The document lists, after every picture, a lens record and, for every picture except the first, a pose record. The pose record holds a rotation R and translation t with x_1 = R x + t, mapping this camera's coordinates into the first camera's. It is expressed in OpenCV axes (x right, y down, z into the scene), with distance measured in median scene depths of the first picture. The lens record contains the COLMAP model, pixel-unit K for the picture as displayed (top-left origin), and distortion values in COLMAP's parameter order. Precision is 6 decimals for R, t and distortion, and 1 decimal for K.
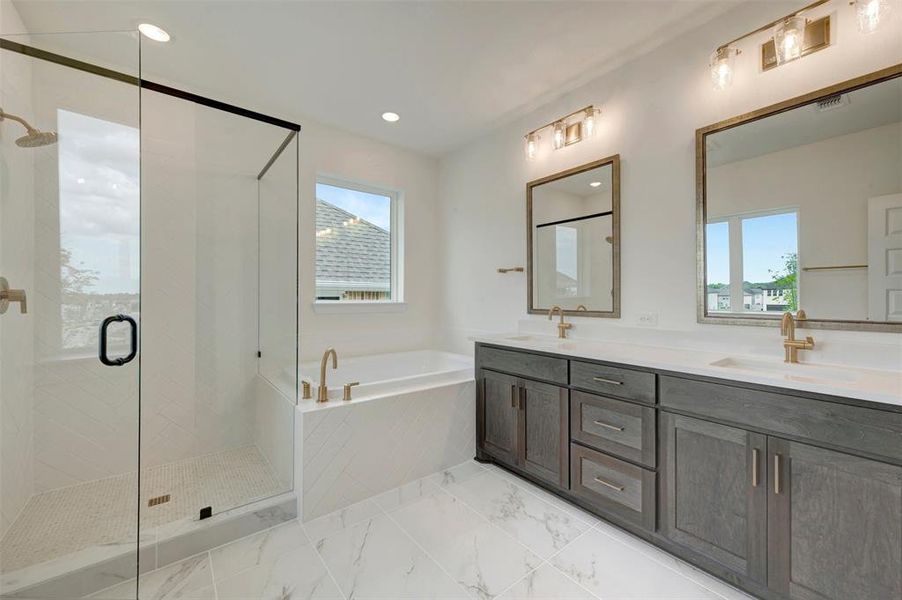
lens RADIAL K [[358.6, 0, 448.5], [0, 358.6, 295.1], [0, 0, 1]] dist [0.010145, 0.000278]
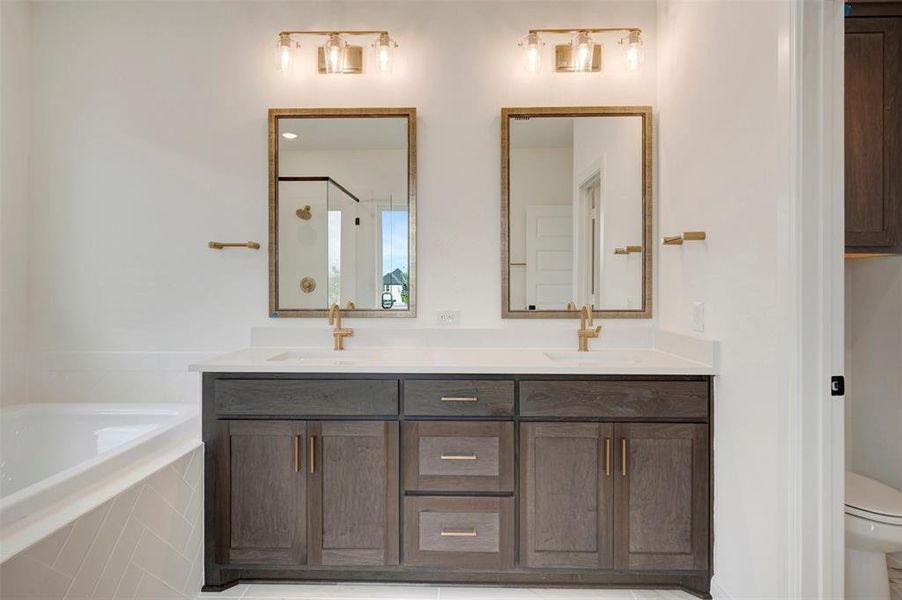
lens RADIAL K [[455.6, 0, 449.6], [0, 455.6, 287.9], [0, 0, 1]] dist [0.013842, -0.000806]
pose [[0.634257, 0.001239, 0.773122, -0.266019], [-0.003143, 0.999995, 0.000975, -0.000564], [-0.773116, -0.003049, 0.634257, 0.325998]]
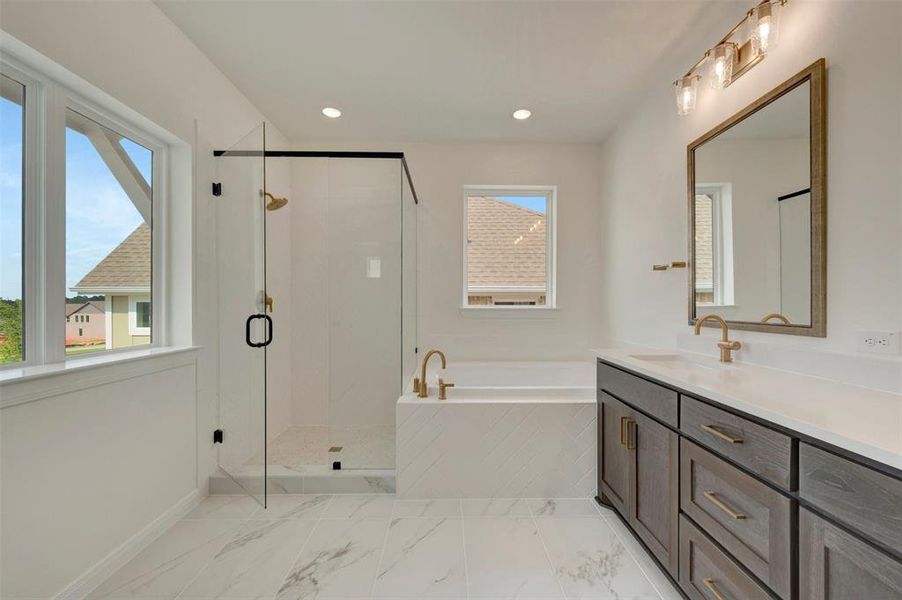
lens RADIAL K [[358.6, 0, 452.9], [0, 358.6, 300.2], [0, 0, 1]] dist [0.010145, 0.000278]
pose [[0.796116, -0.003746, -0.605132, 0.372105], [0.003643, 0.999992, -0.001397, 0.001510], [0.605133, -0.001093, 0.796124, 0.170017]]
